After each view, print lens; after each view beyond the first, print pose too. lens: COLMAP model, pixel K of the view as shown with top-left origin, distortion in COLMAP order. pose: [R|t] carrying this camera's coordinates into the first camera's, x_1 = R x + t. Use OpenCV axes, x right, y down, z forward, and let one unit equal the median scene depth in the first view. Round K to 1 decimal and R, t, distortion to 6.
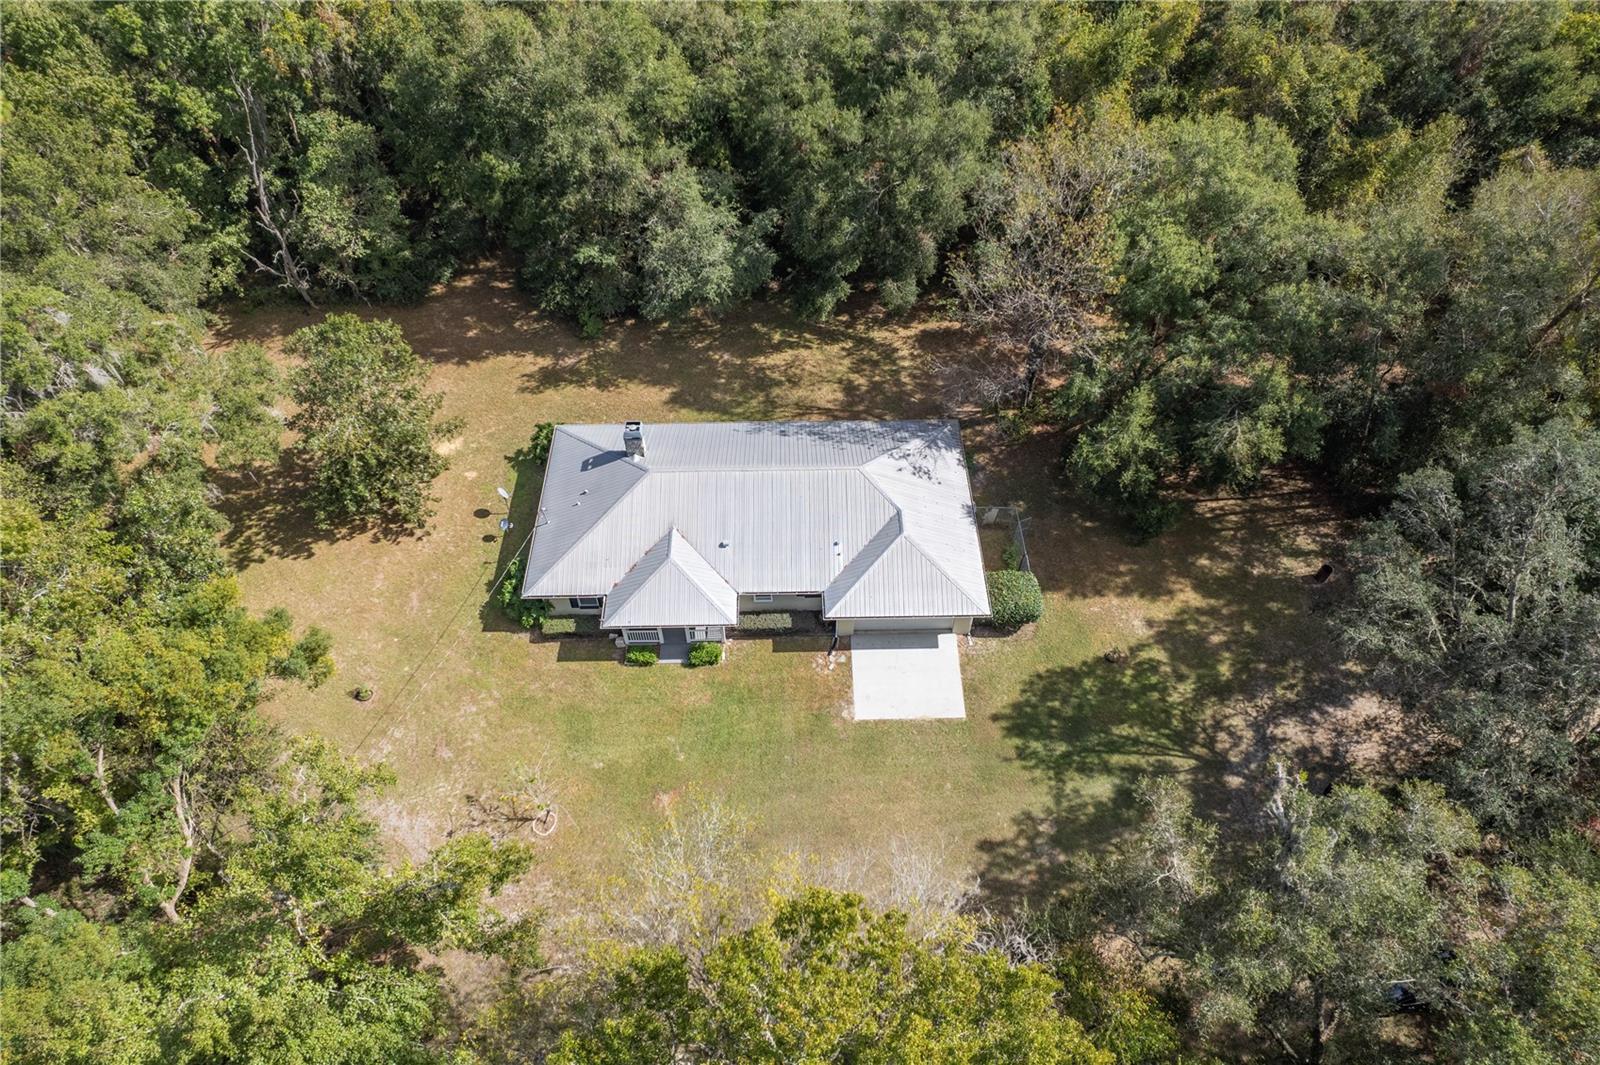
lens RADIAL K [[1014.1, 0, 797.3], [0, 1014.1, 537.2], [0, 0, 1]] dist [-0.078280, 0.065571]
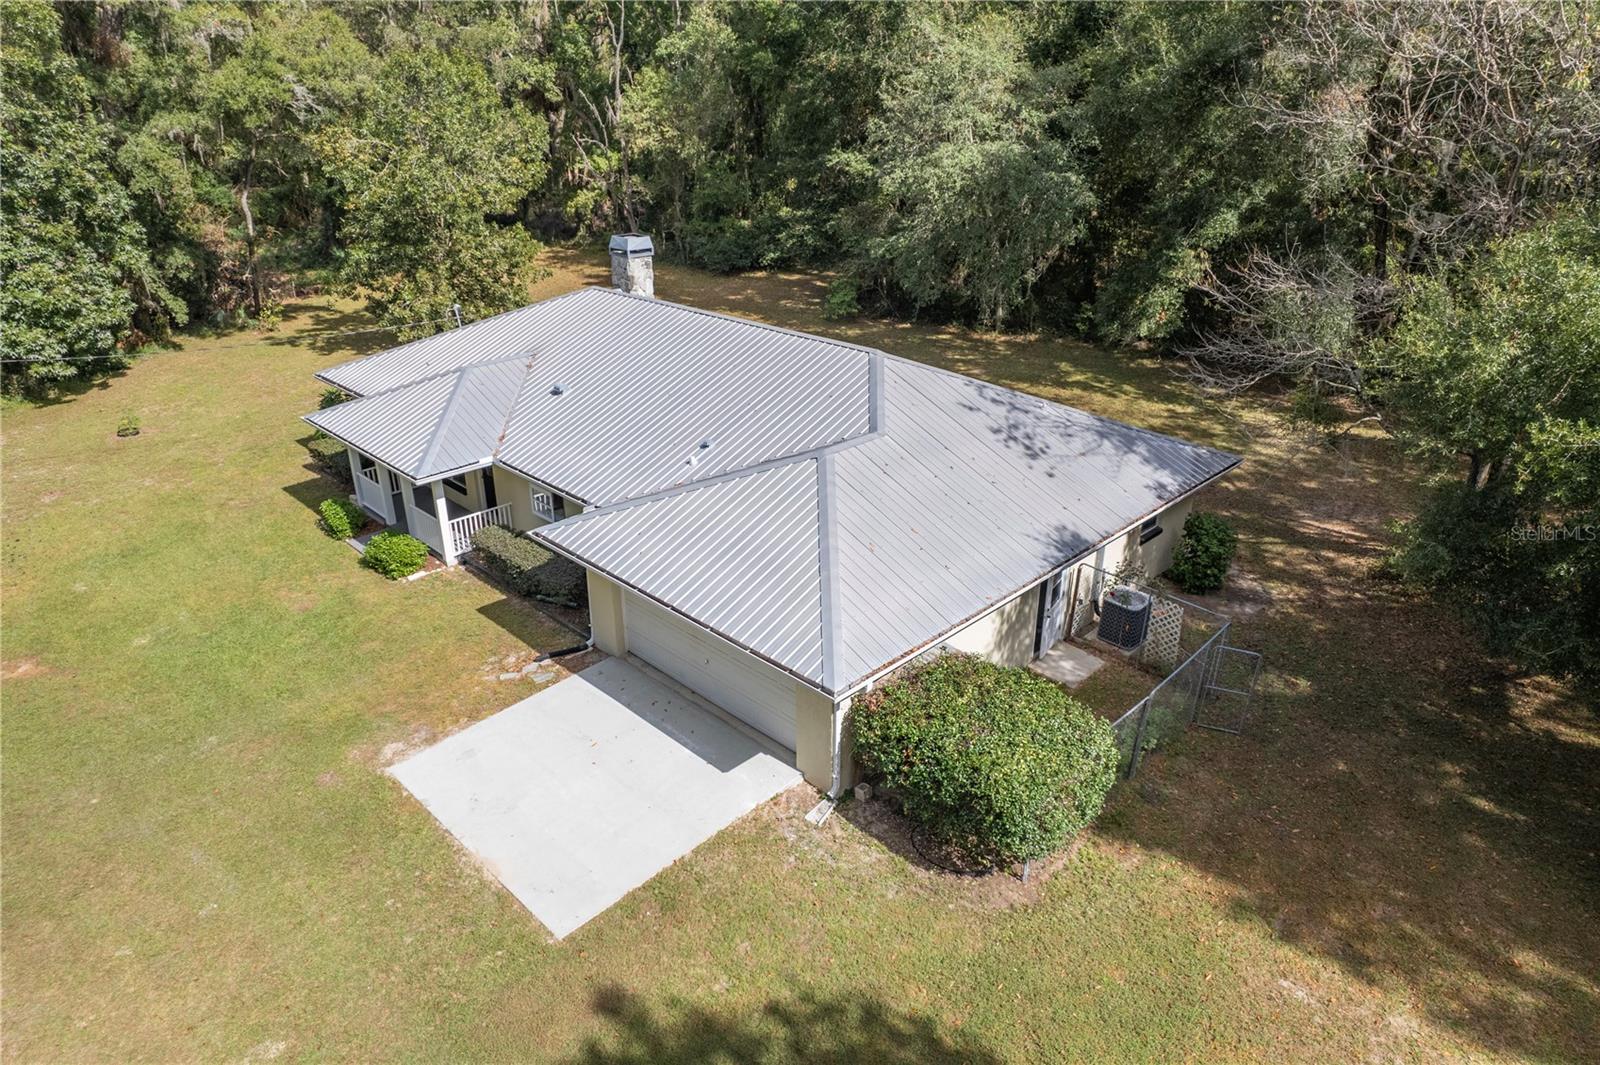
lens RADIAL K [[1014.1, 0, 797.3], [0, 1014.1, 537.2], [0, 0, 1]] dist [-0.078280, 0.065571]
pose [[0.692760, 0.299021, -0.656254, 0.320441], [-0.547168, 0.810714, -0.208206, 0.094012], [0.469776, 0.503318, 0.725245, 0.669422]]
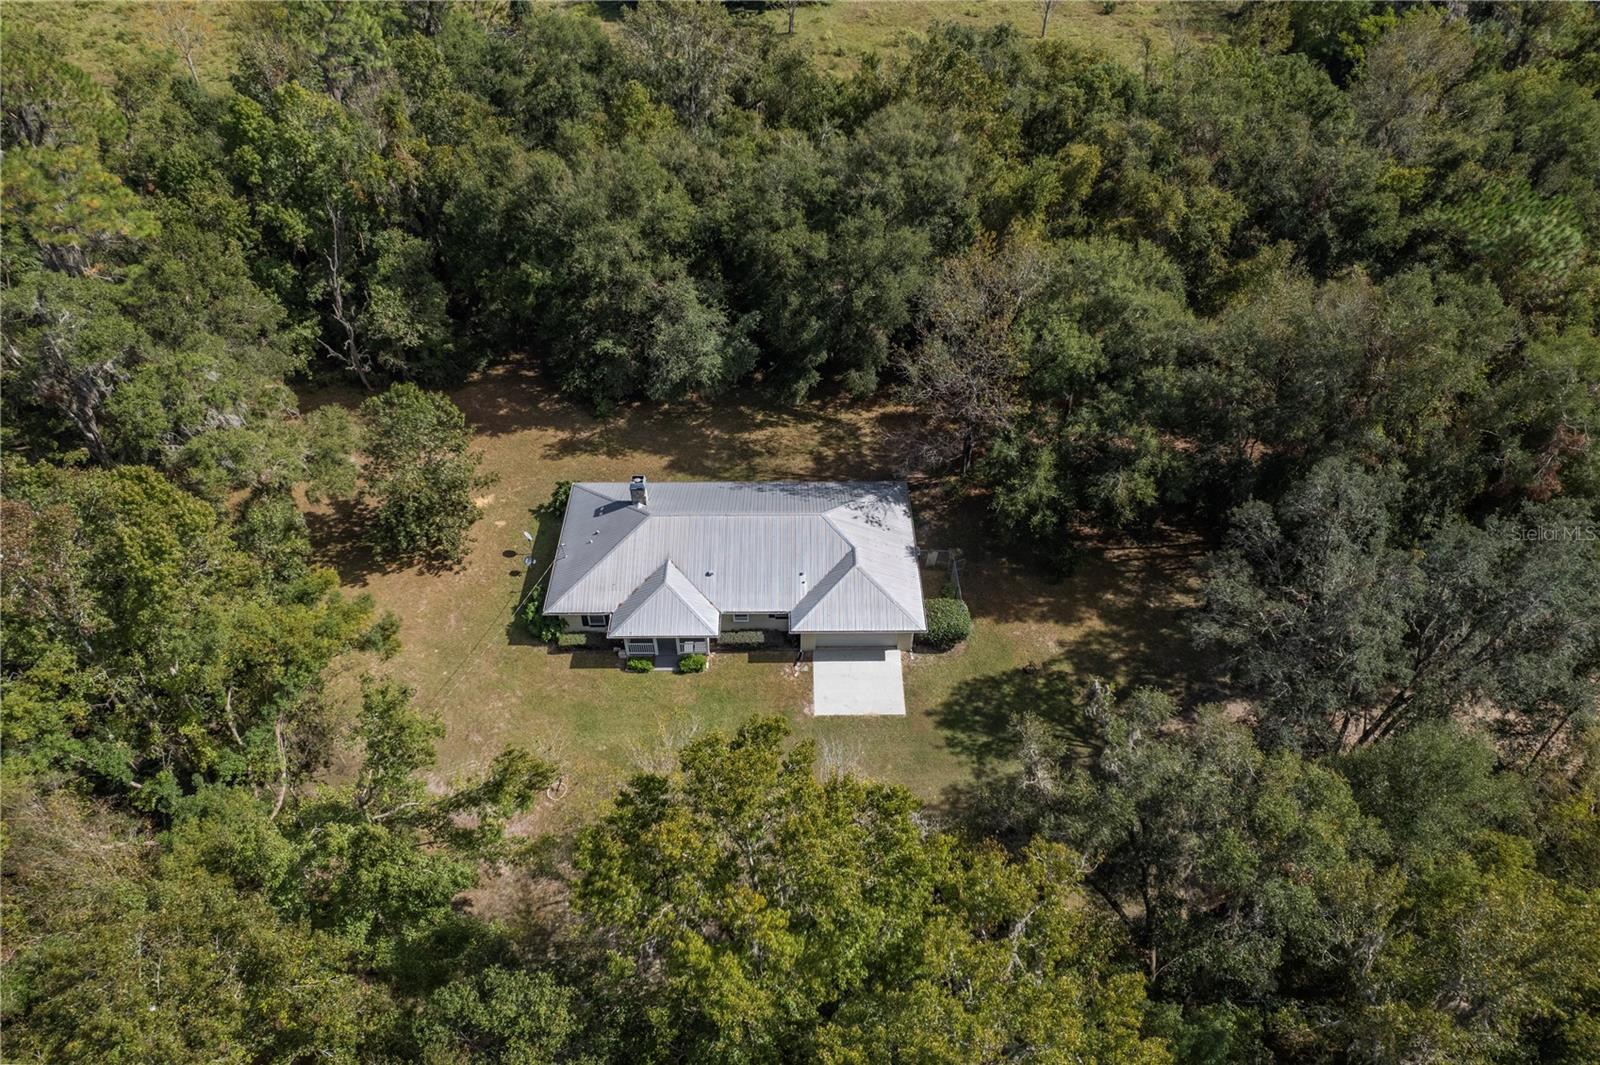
lens RADIAL K [[1023.4, 0, 800.0], [0, 1023.4, 532.5], [0, 0, 1]] dist [-0.074199, 0.067605]
pose [[0.999953, 0.009096, 0.003324, 0.029496], [-0.008637, 0.992878, -0.118826, 0.094551], [-0.004381, 0.118792, 0.992910, -0.213973]]
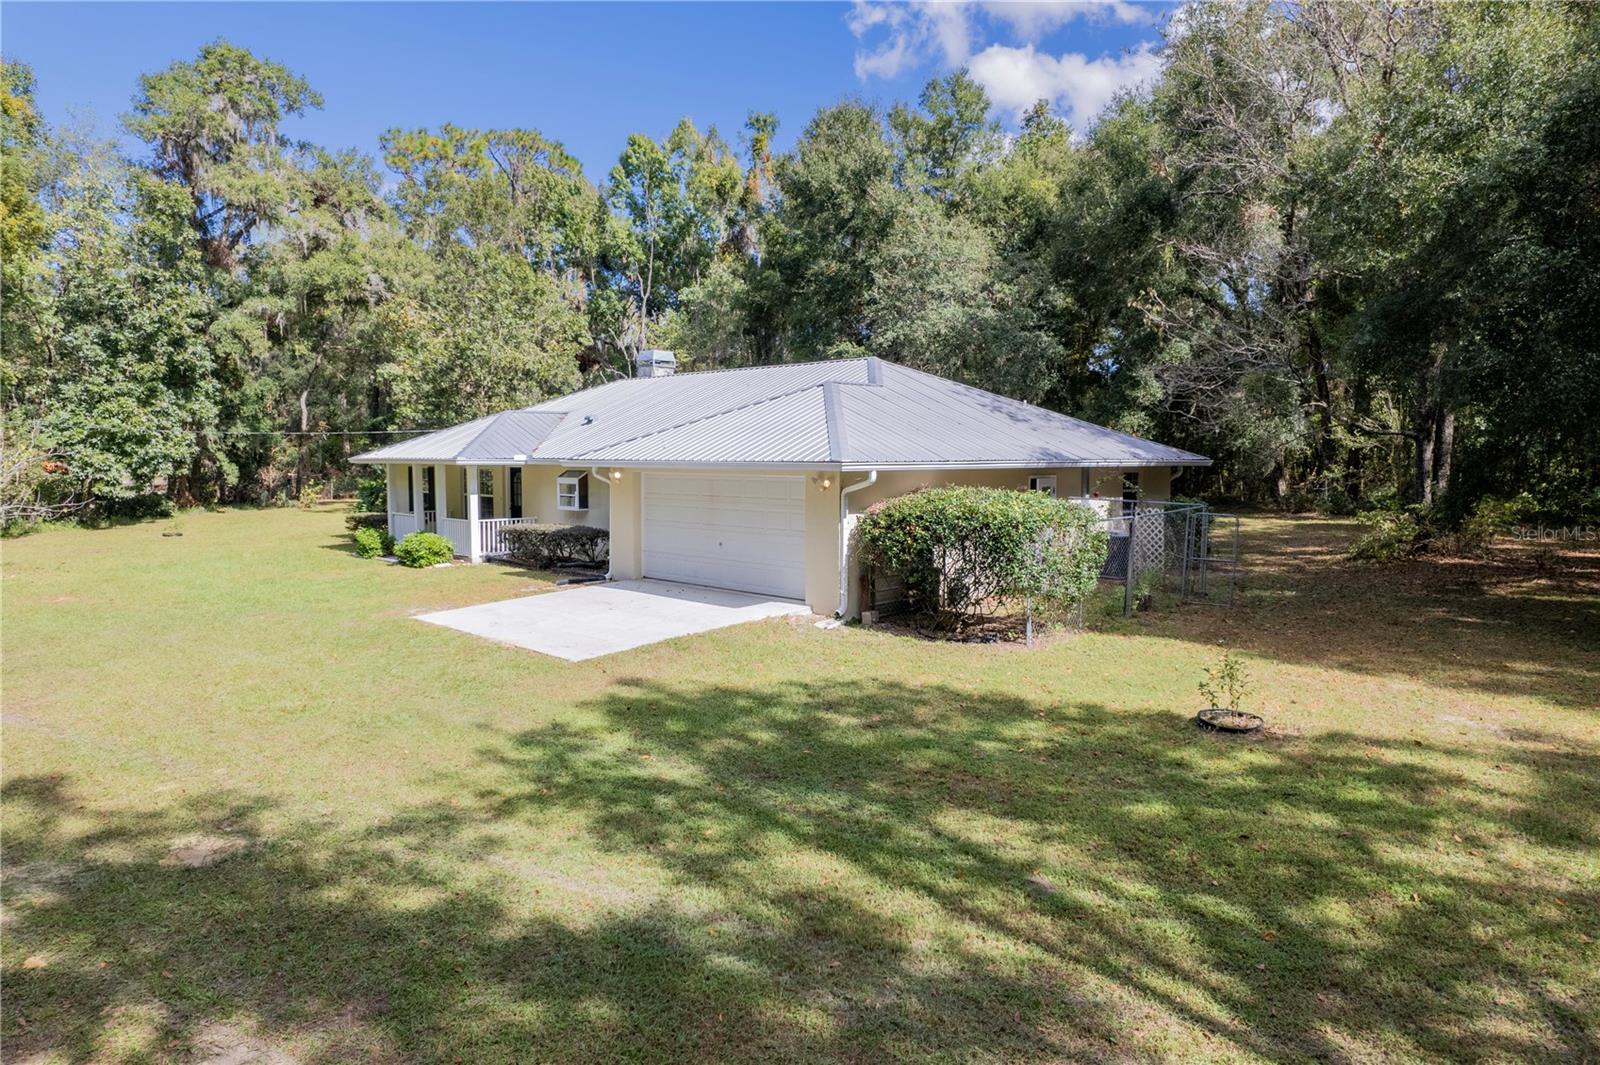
lens RADIAL K [[1014.1, 0, 797.3], [0, 1014.1, 537.2], [0, 0, 1]] dist [-0.078280, 0.065571]
pose [[0.692703, 0.063485, -0.718424, 0.366378], [-0.549714, 0.691307, -0.468944, 0.222203], [0.466880, 0.719767, 0.513769, 0.744622]]
